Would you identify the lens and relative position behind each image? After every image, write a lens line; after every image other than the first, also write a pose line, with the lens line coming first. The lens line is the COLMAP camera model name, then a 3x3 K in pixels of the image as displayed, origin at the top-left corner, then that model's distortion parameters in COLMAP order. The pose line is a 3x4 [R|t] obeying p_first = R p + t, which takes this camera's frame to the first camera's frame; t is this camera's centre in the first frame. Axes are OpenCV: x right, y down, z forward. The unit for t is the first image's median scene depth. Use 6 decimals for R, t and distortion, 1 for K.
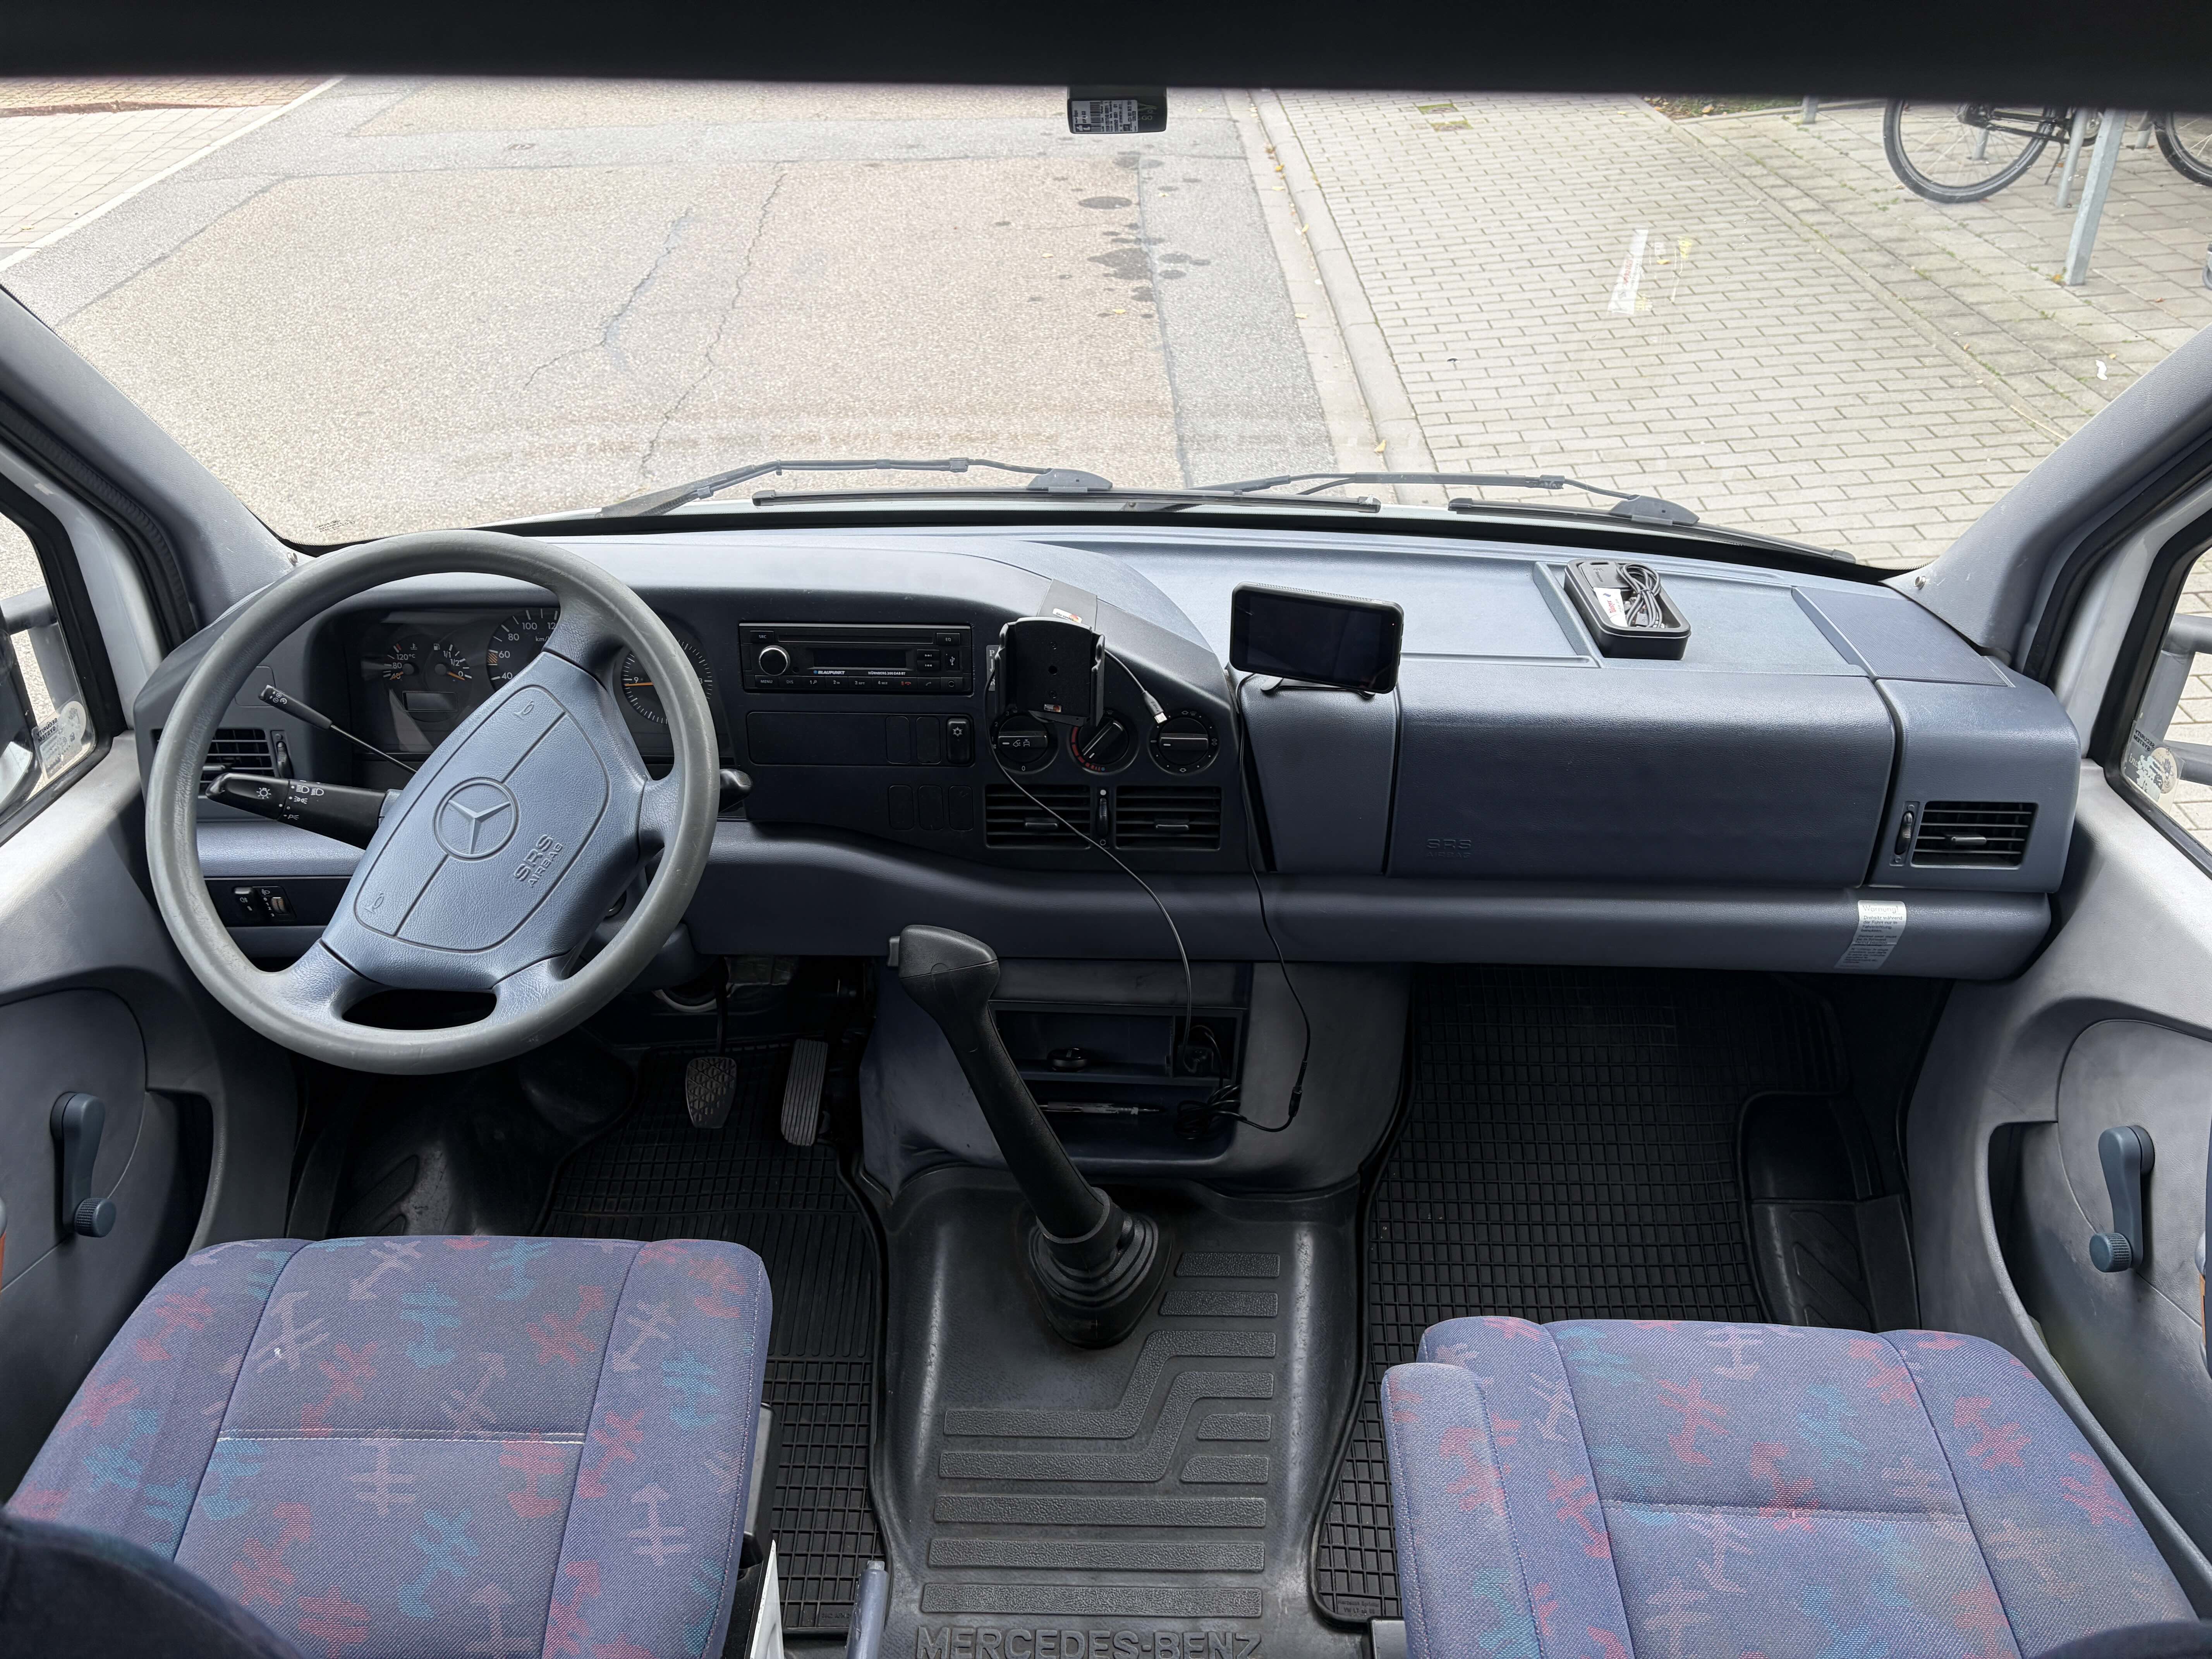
lens RADIAL K [[1670.1, 0, 1103.2], [0, 1670.1, 843.5], [0, 0, 1]] dist [0.038892, -0.033817]
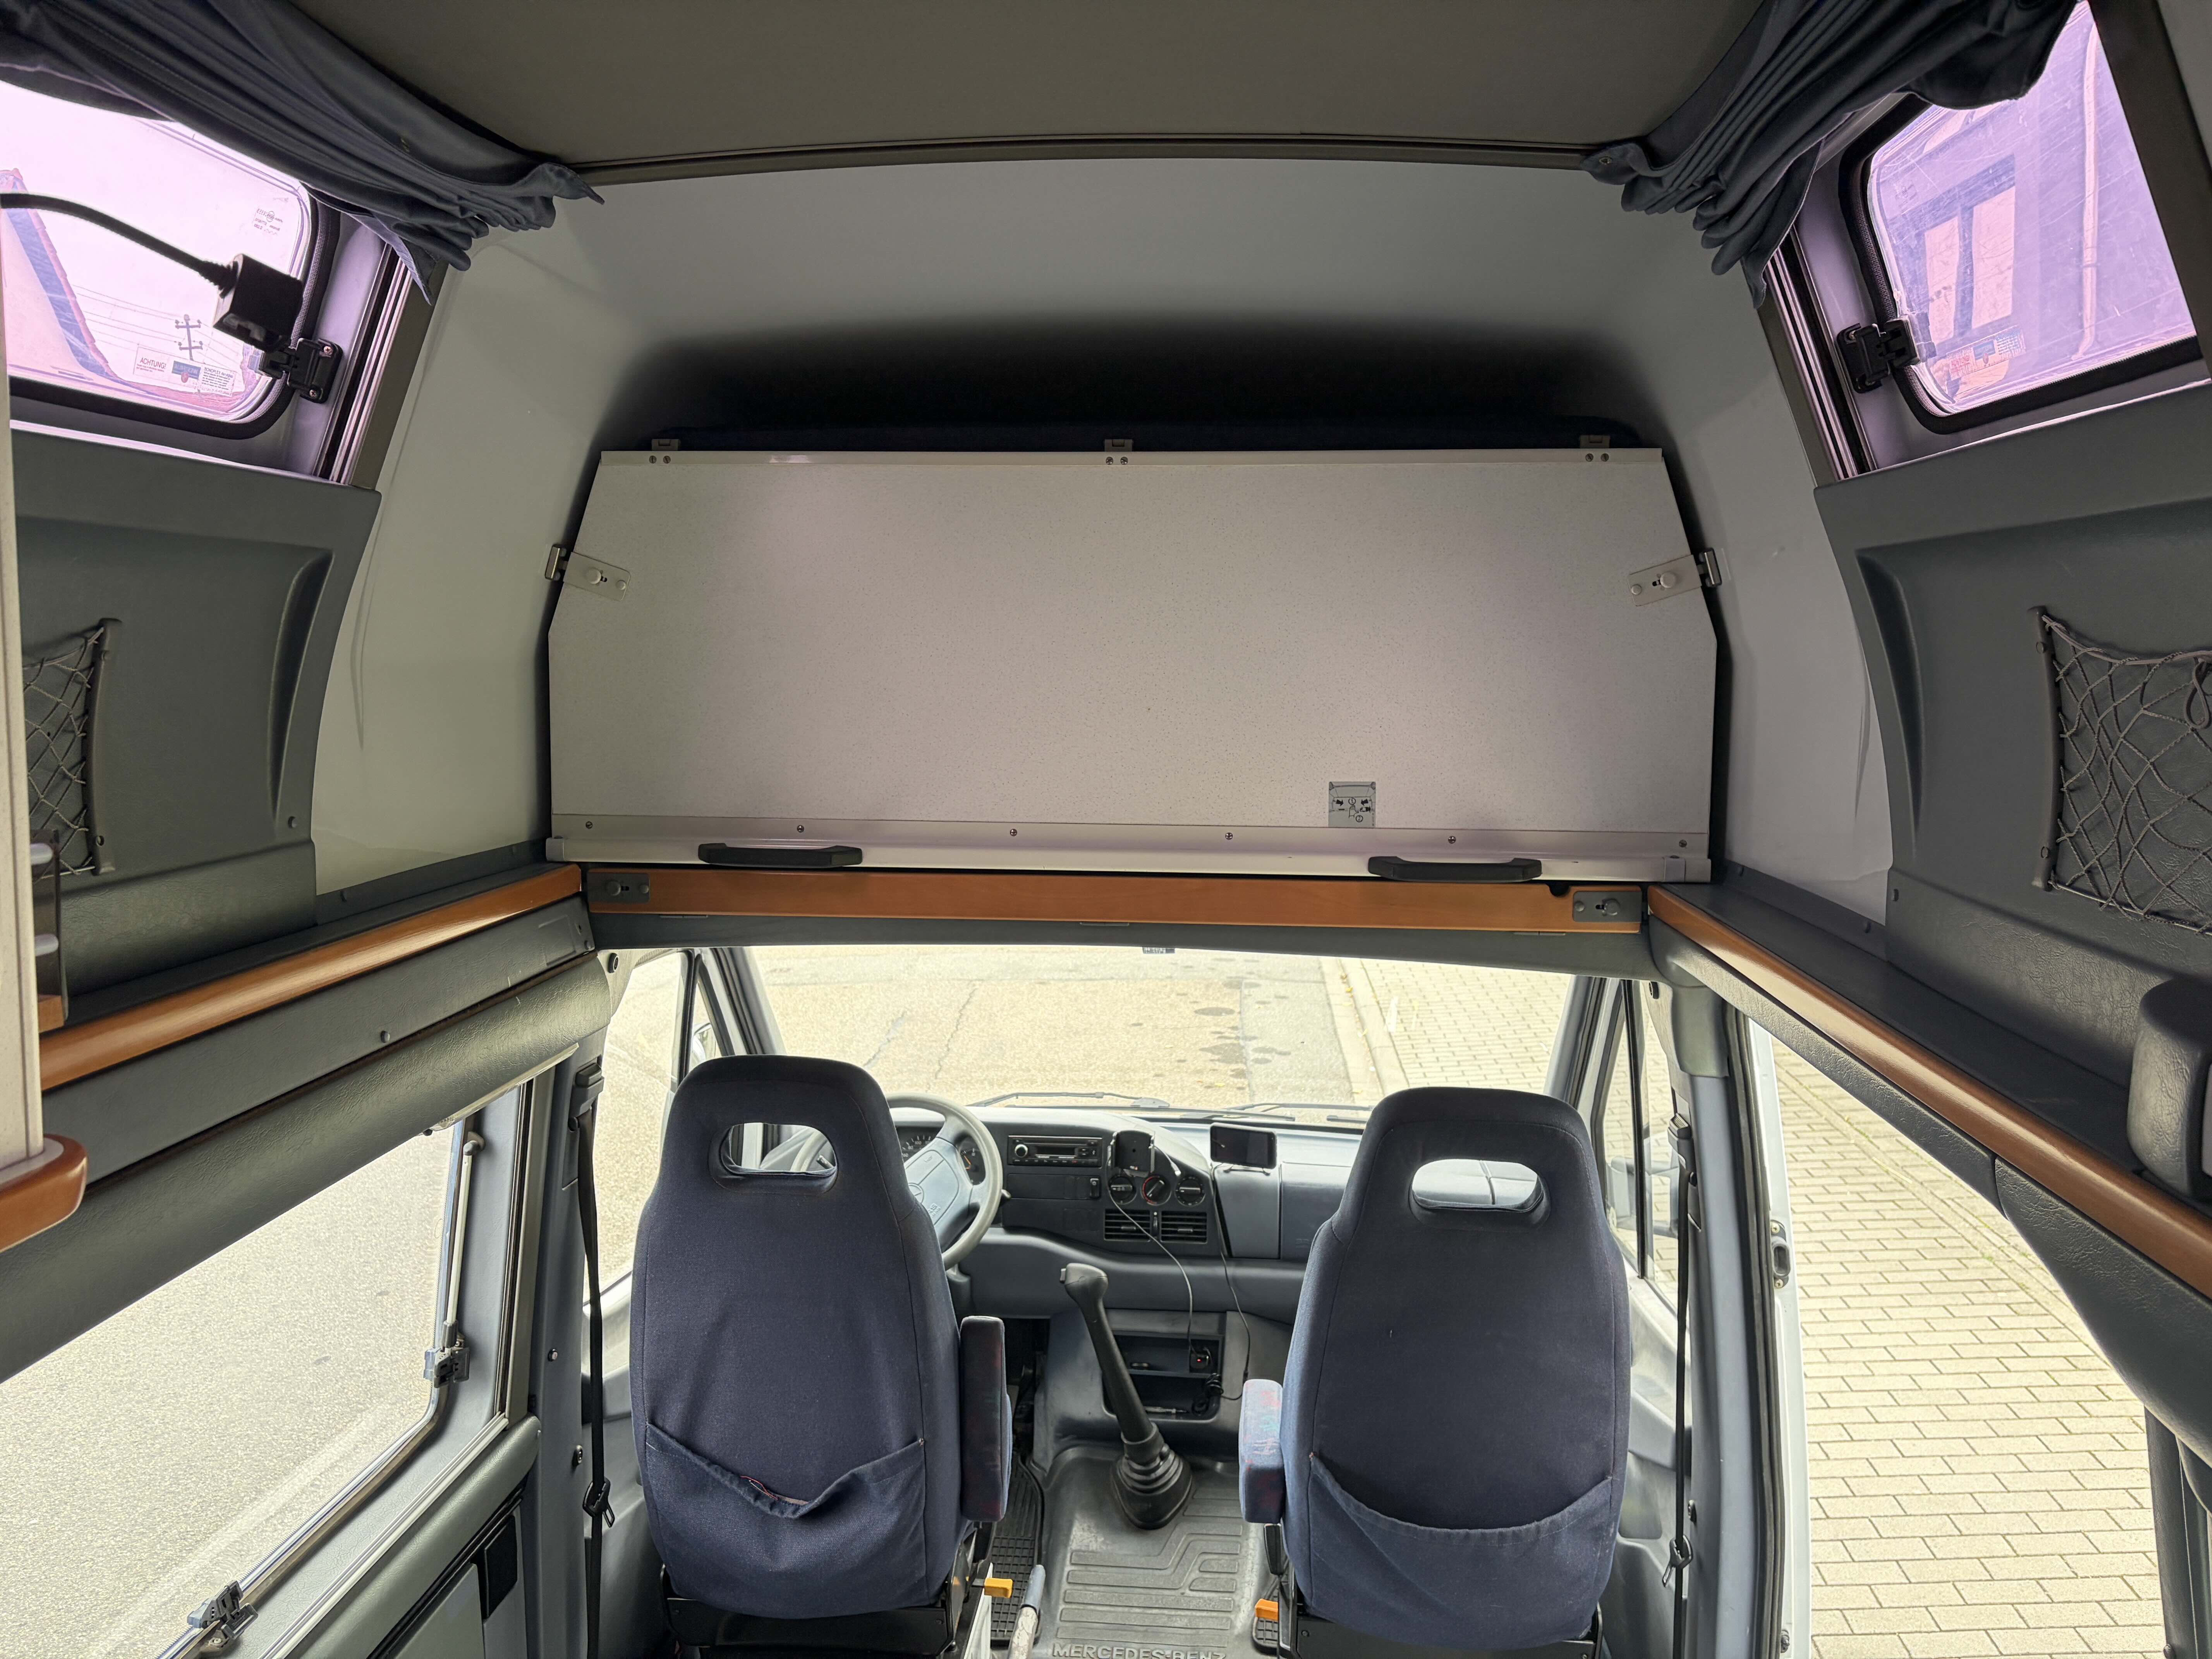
lens RADIAL K [[1670.1, 0, 1104.7], [0, 1670.1, 832.8], [0, 0, 1]] dist [0.038892, -0.033817]
pose [[0.996679, 0.005768, -0.081224, 0.103536], [-0.042658, 0.886646, -0.460476, 0.515723], [0.069360, 0.462412, 0.883948, -1.176853]]
